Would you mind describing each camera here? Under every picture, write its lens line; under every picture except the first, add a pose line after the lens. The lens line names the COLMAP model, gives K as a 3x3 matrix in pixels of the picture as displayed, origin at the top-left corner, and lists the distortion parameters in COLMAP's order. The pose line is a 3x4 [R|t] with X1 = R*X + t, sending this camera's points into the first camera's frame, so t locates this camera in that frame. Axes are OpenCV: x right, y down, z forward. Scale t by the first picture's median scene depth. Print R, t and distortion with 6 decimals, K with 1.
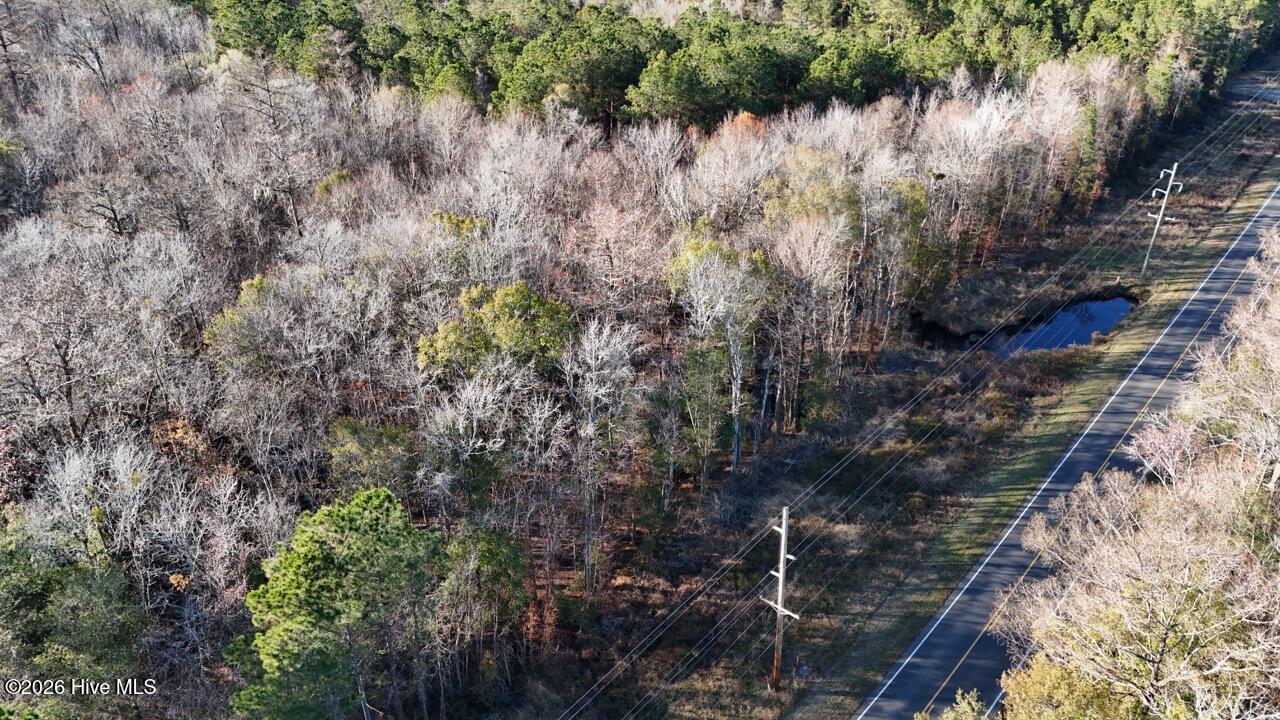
lens RADIAL K [[962.2, 0, 640.0], [0, 962.2, 360.0], [0, 0, 1]] dist [0.111803, -0.100330]
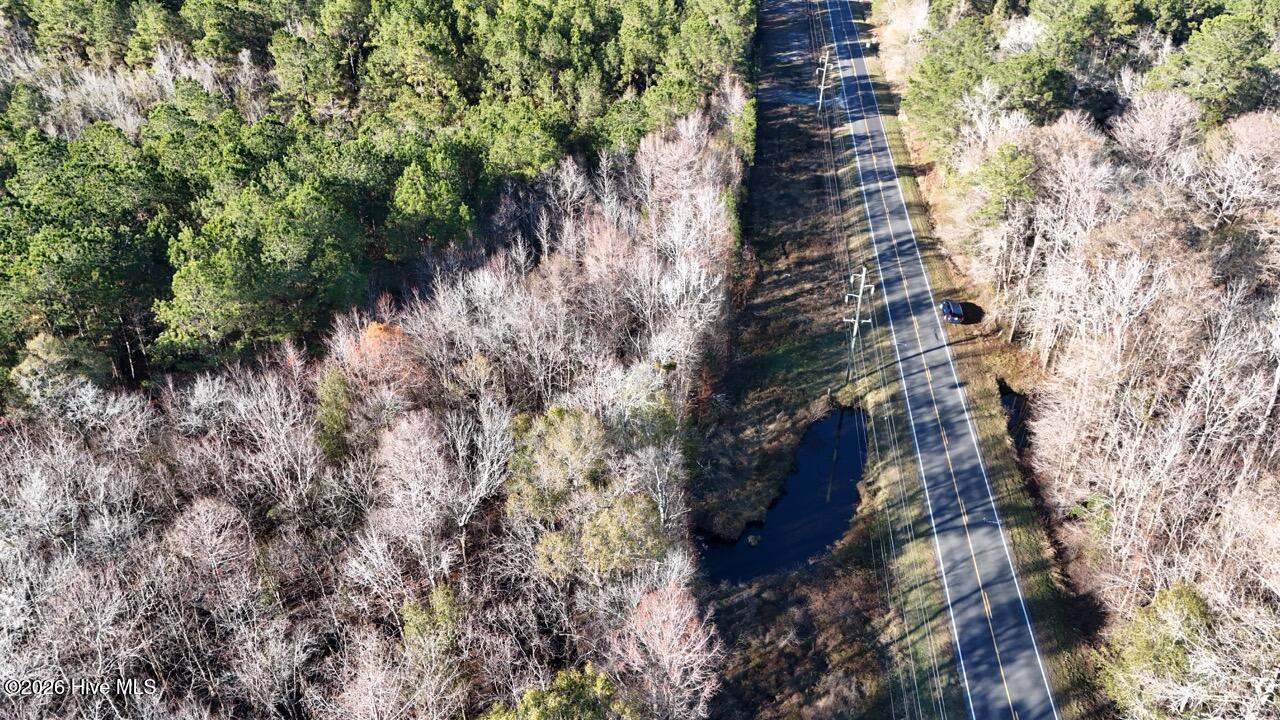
lens RADIAL K [[962.2, 0, 640.0], [0, 962.2, 360.0], [0, 0, 1]] dist [0.111803, -0.100330]
pose [[0.846762, -0.281477, 0.451404, -0.044259], [0.264322, 0.959007, 0.102171, -0.226696], [-0.461658, 0.032801, 0.886451, 0.274272]]
